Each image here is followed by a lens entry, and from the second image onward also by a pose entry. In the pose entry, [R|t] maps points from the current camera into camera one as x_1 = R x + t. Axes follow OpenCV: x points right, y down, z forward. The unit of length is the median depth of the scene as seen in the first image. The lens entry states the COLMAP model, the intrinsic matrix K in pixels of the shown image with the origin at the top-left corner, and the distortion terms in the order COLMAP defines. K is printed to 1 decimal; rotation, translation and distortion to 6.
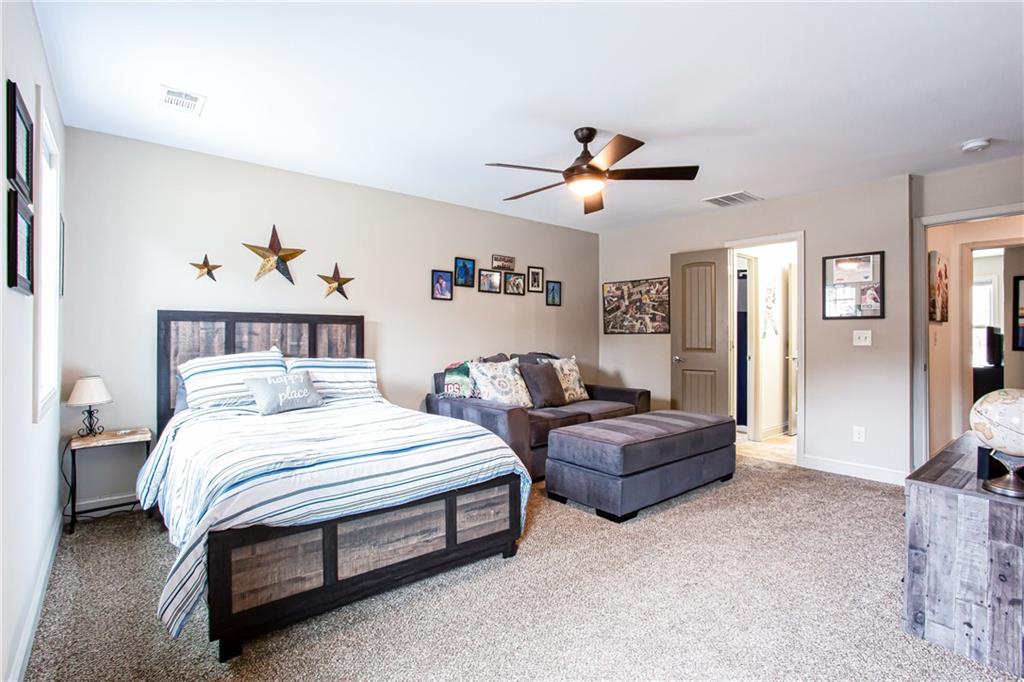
lens RADIAL K [[500.2, 0, 511.2], [0, 500.2, 334.1], [0, 0, 1]] dist [-0.041237, 0.009351]
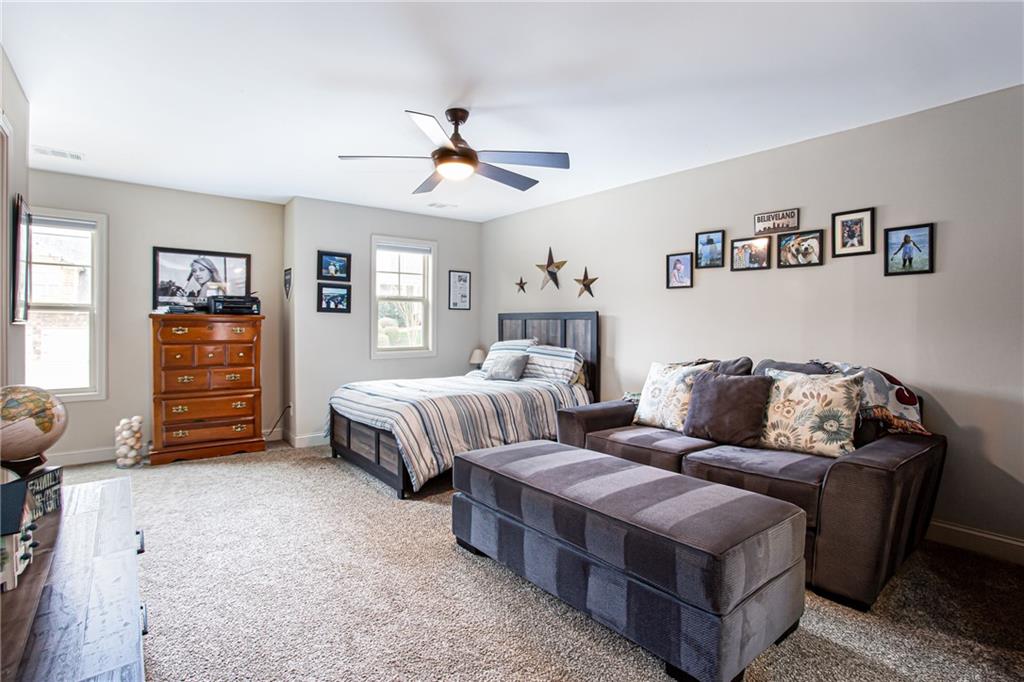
lens RADIAL K [[500.2, 0, 510.5], [0, 500.2, 336.3], [0, 0, 1]] dist [-0.041237, 0.009351]
pose [[-0.014628, 0.015471, -0.999773, 0.669619], [-0.009199, 0.999836, 0.015607, 0.002376], [0.999851, 0.009425, -0.014483, 0.685574]]
